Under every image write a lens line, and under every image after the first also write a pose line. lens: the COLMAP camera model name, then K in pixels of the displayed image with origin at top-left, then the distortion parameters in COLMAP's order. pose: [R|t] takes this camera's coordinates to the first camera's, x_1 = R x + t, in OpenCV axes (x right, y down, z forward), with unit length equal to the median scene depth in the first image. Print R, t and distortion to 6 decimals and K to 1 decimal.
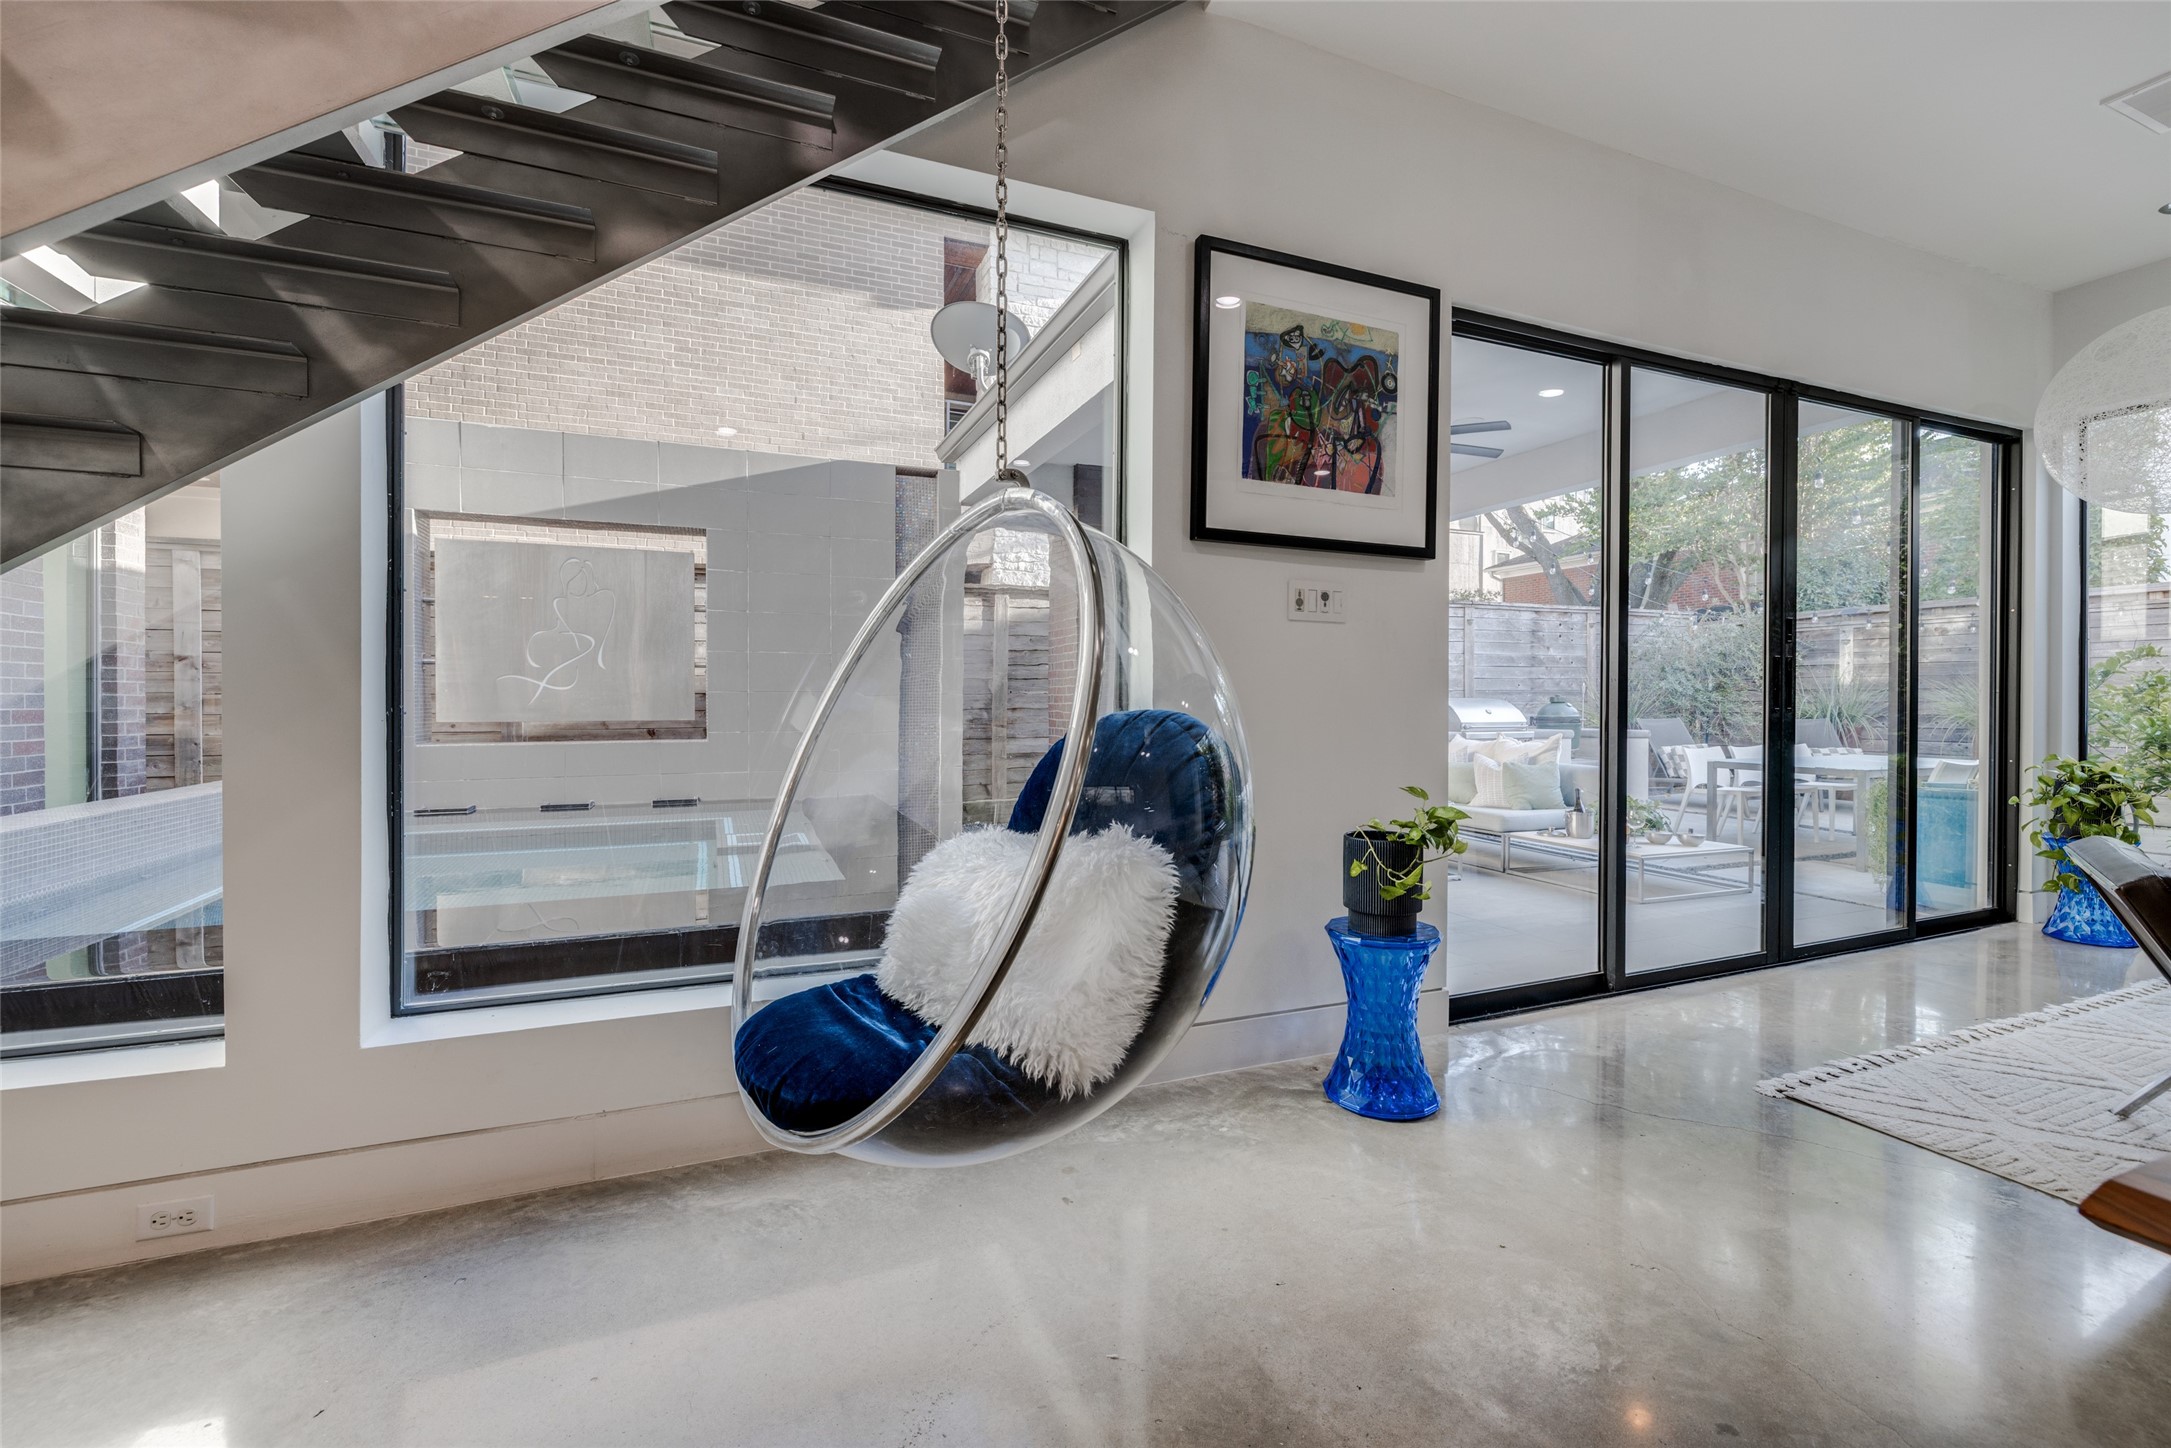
lens RADIAL K [[912.0, 0, 1097.8], [0, 912.0, 699.4], [0, 0, 1]] dist [0.000417, 0.000402]
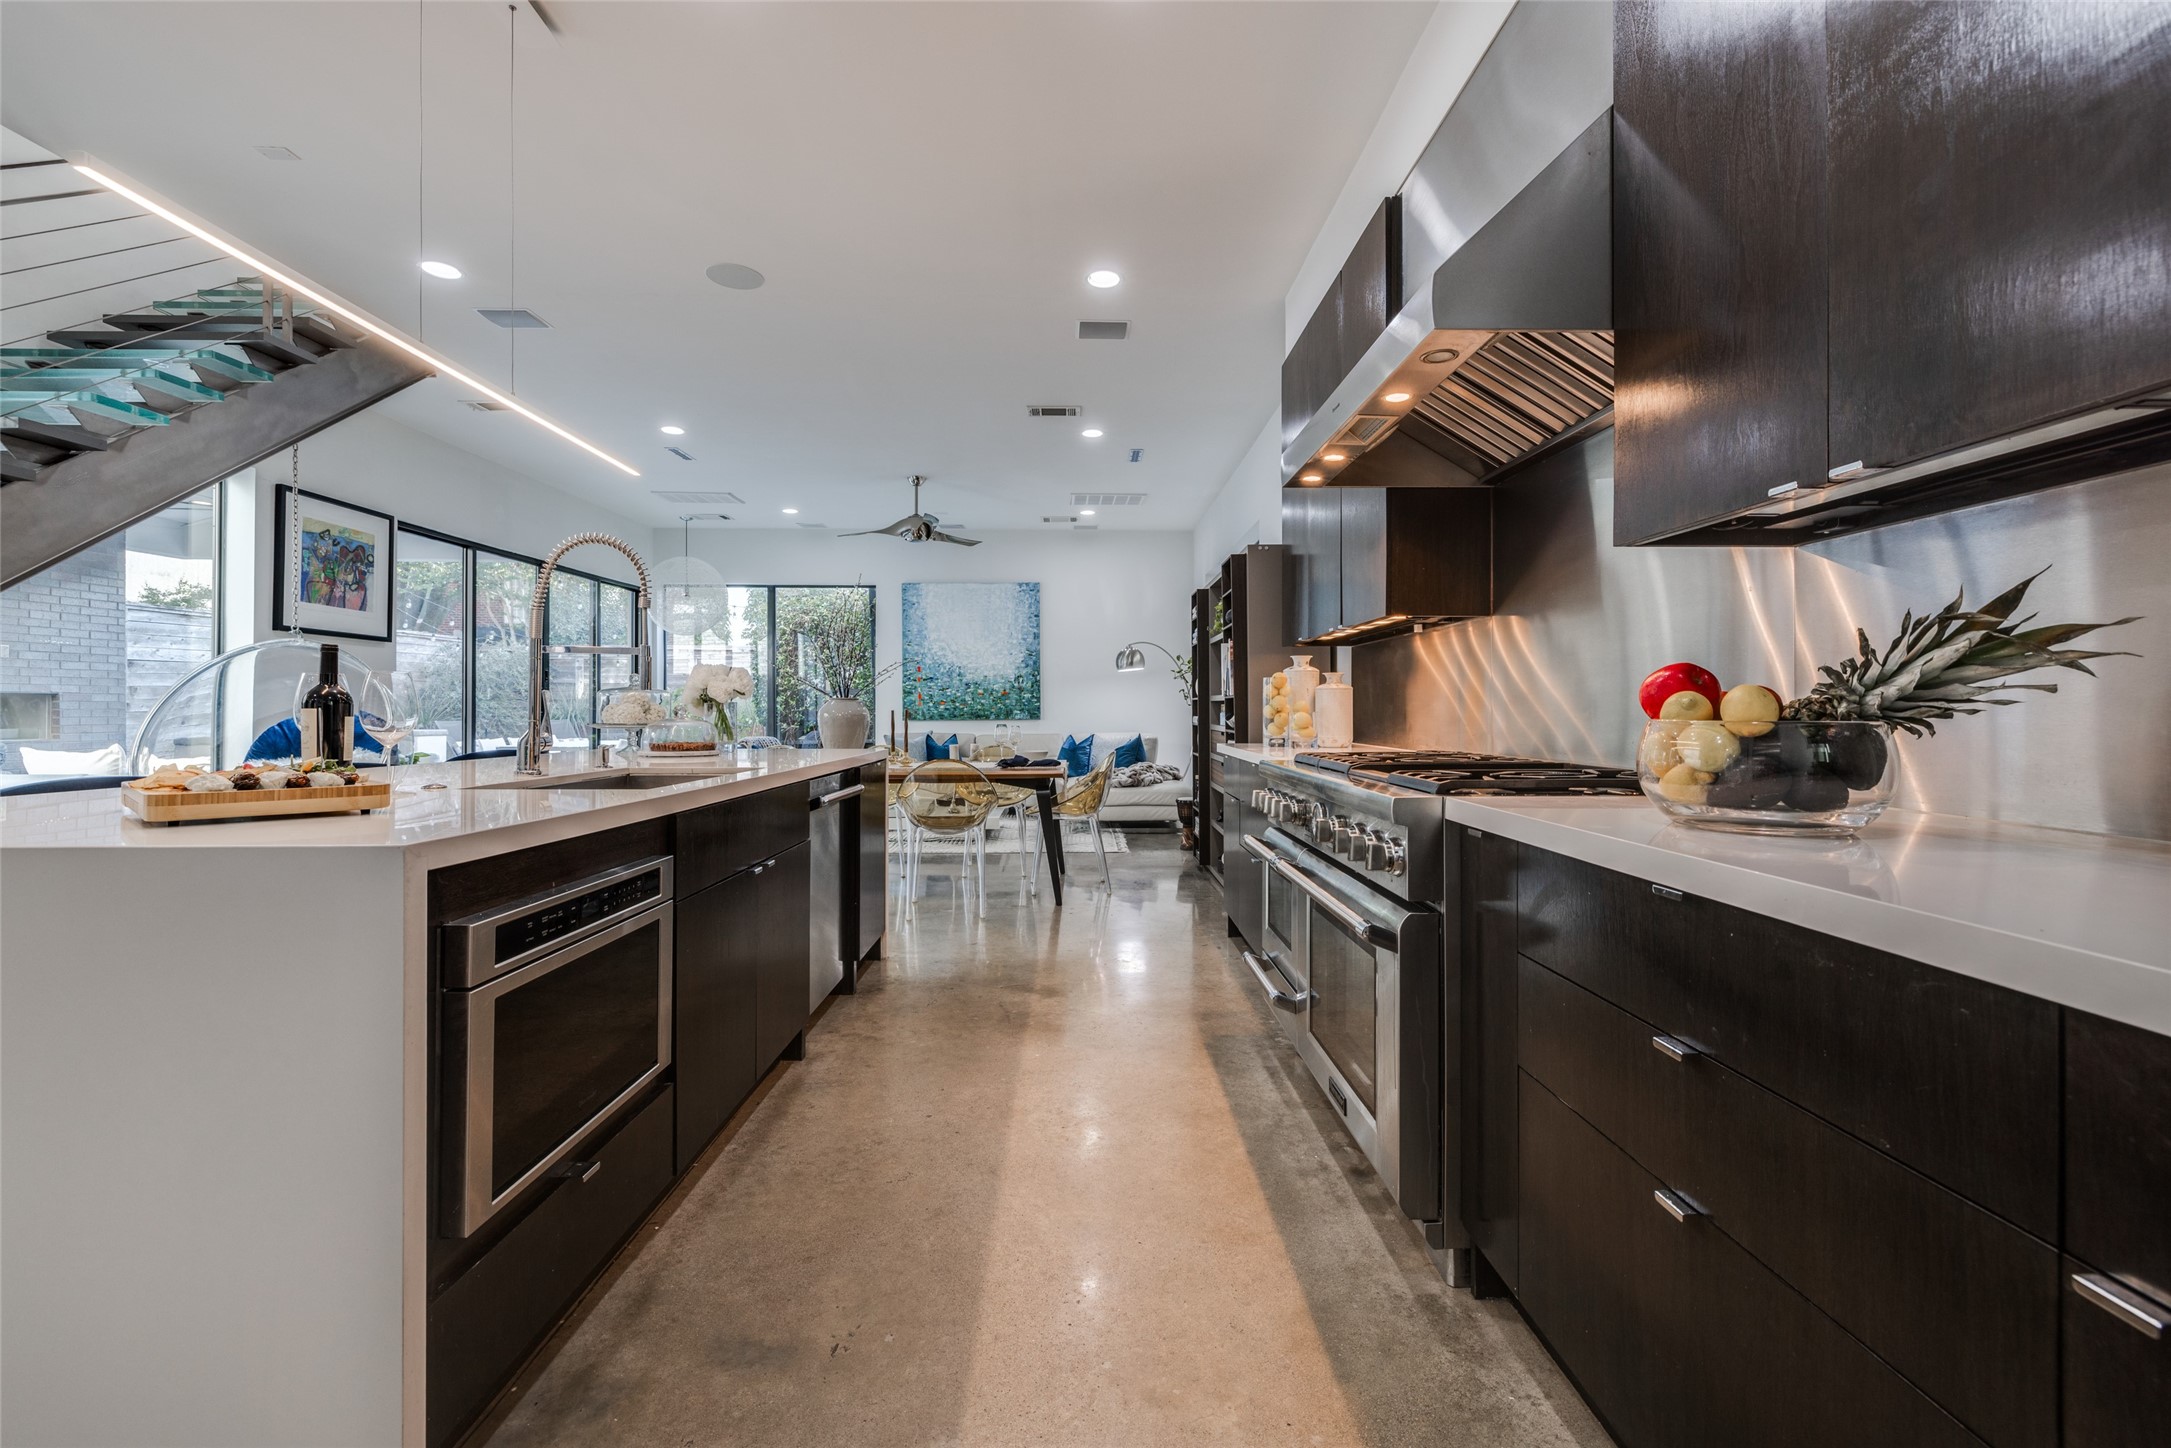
lens RADIAL K [[912.0, 0, 1097.8], [0, 912.0, 699.4], [0, 0, 1]] dist [0.000417, 0.000402]
pose [[0.365007, 0.005260, 0.930990, -1.018744], [0.000612, 0.999982, -0.005890, -0.008195], [-0.931005, 0.002720, 0.364997, -1.320629]]
